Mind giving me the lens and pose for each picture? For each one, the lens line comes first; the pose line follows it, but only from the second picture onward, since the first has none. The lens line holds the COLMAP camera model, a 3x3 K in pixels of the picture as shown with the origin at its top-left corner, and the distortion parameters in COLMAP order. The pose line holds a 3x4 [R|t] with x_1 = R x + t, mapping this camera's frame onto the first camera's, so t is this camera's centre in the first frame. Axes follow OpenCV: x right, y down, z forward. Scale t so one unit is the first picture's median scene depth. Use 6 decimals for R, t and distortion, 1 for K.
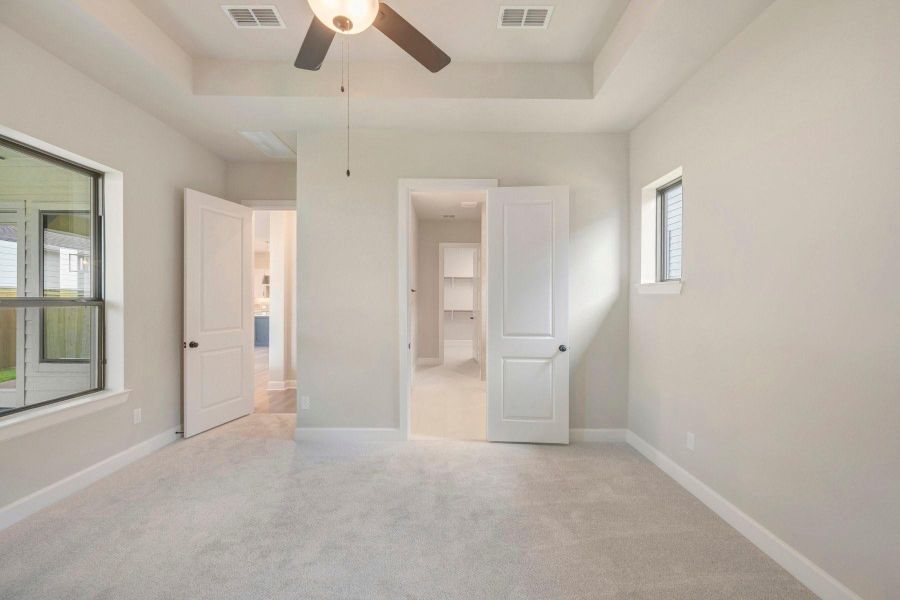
lens RADIAL K [[358.1, 0, 451.9], [0, 358.1, 296.6], [0, 0, 1]] dist [-0.000615, -0.000178]
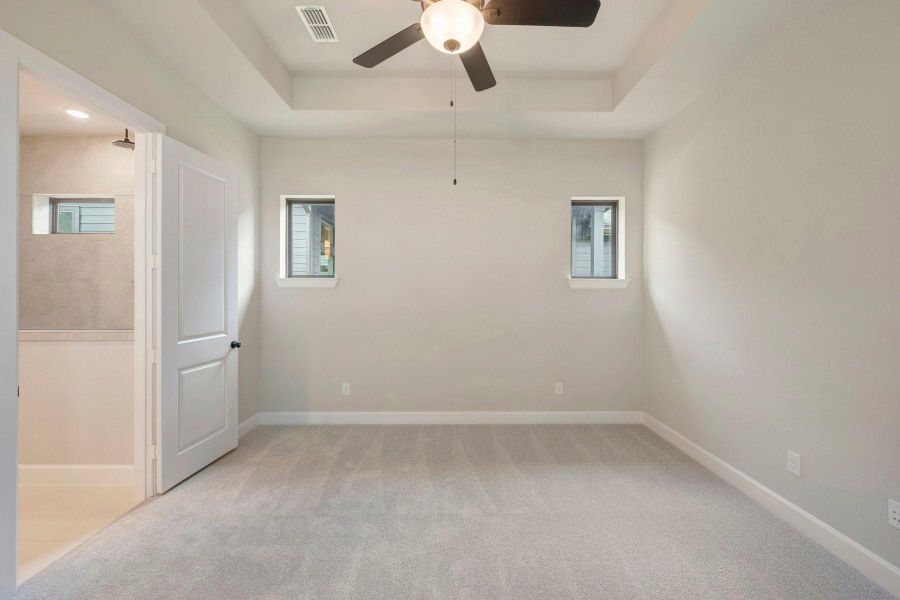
lens RADIAL K [[364.1, 0, 454.6], [0, 364.1, 285.7], [0, 0, 1]] dist [-0.002326, -0.000476]
pose [[0.000580, 0.011639, 0.999932, -0.623602], [-0.007272, 0.999906, -0.011635, -0.001041], [-0.999973, -0.007265, 0.000664, 0.432102]]
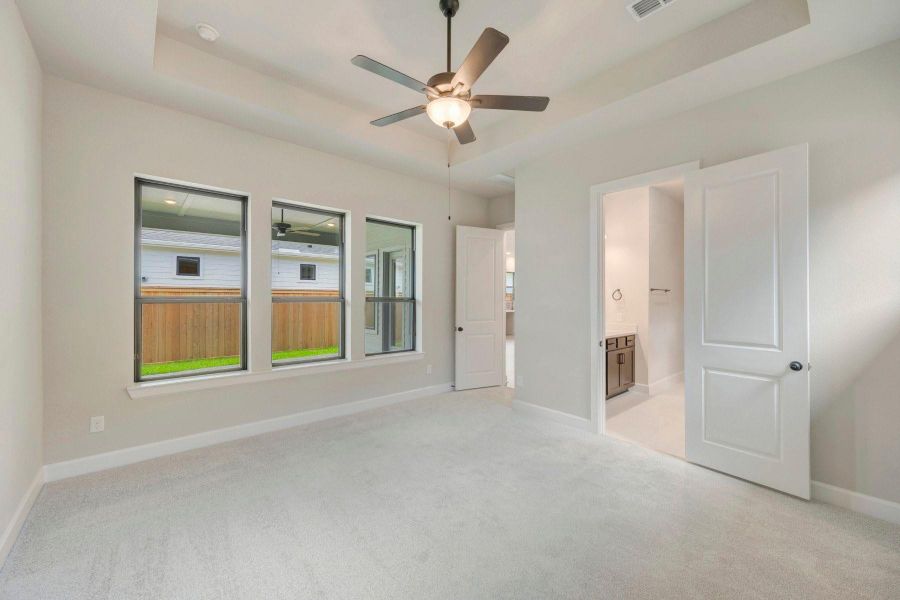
lens RADIAL K [[358.1, 0, 451.9], [0, 358.1, 296.6], [0, 0, 1]] dist [-0.000615, -0.000178]
pose [[0.662932, -0.003034, -0.748674, 0.389538], [0.000800, 0.999994, -0.003344, 0.003193], [0.748679, 0.001618, 0.662930, -0.017229]]
